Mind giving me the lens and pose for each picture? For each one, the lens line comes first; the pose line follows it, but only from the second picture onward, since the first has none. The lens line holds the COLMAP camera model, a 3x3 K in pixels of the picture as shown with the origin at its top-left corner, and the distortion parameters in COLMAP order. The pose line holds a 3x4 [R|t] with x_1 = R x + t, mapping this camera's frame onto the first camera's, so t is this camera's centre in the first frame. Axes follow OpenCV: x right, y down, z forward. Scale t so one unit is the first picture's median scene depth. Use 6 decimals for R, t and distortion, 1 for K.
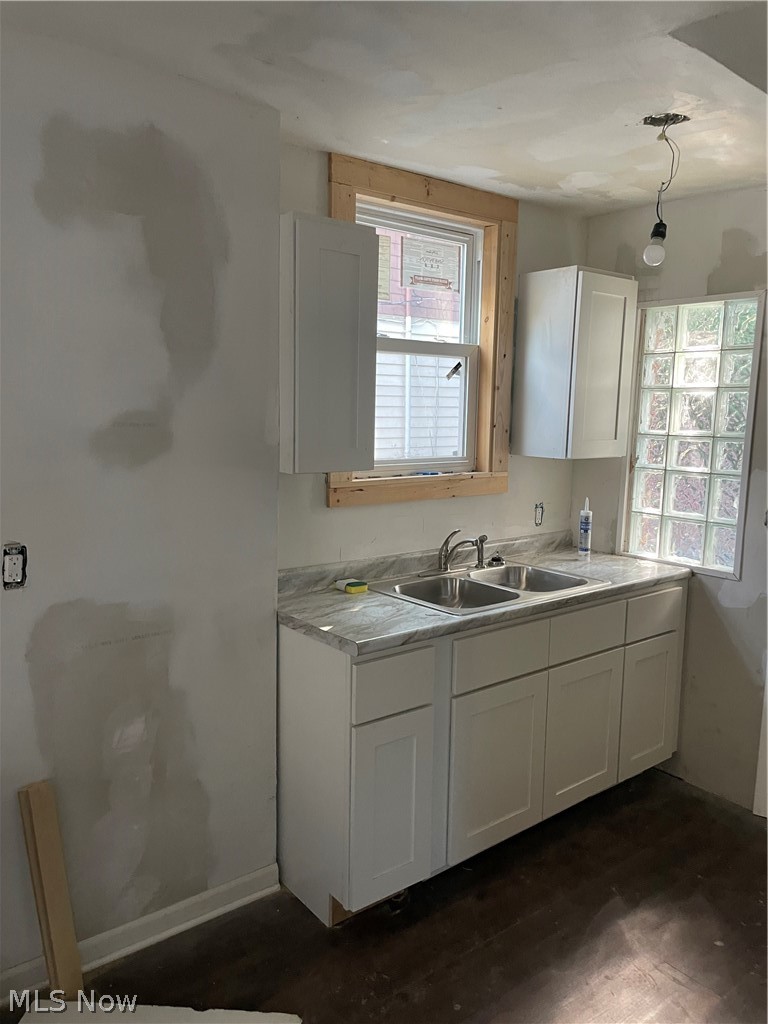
lens RADIAL K [[770.7, 0, 384.0], [0, 770.7, 514.7], [0, 0, 1]] dist [0.039878, -0.000505]
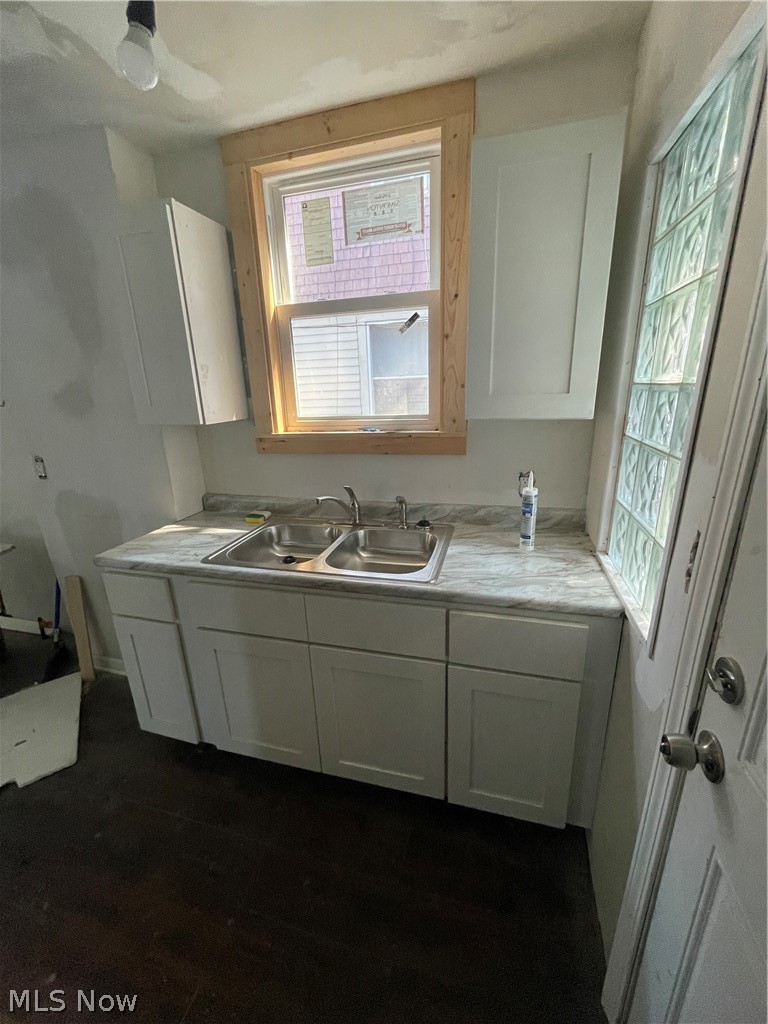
lens RADIAL K [[416.6, 0, 380.5], [0, 416.6, 514.0], [0, 0, 1]] dist [-0.003441, 0.000233]
pose [[0.576423, 0.202684, -0.791616, 0.552938], [-0.067733, 0.977268, 0.200897, -0.058045], [0.814340, -0.062183, 0.577048, 0.681458]]
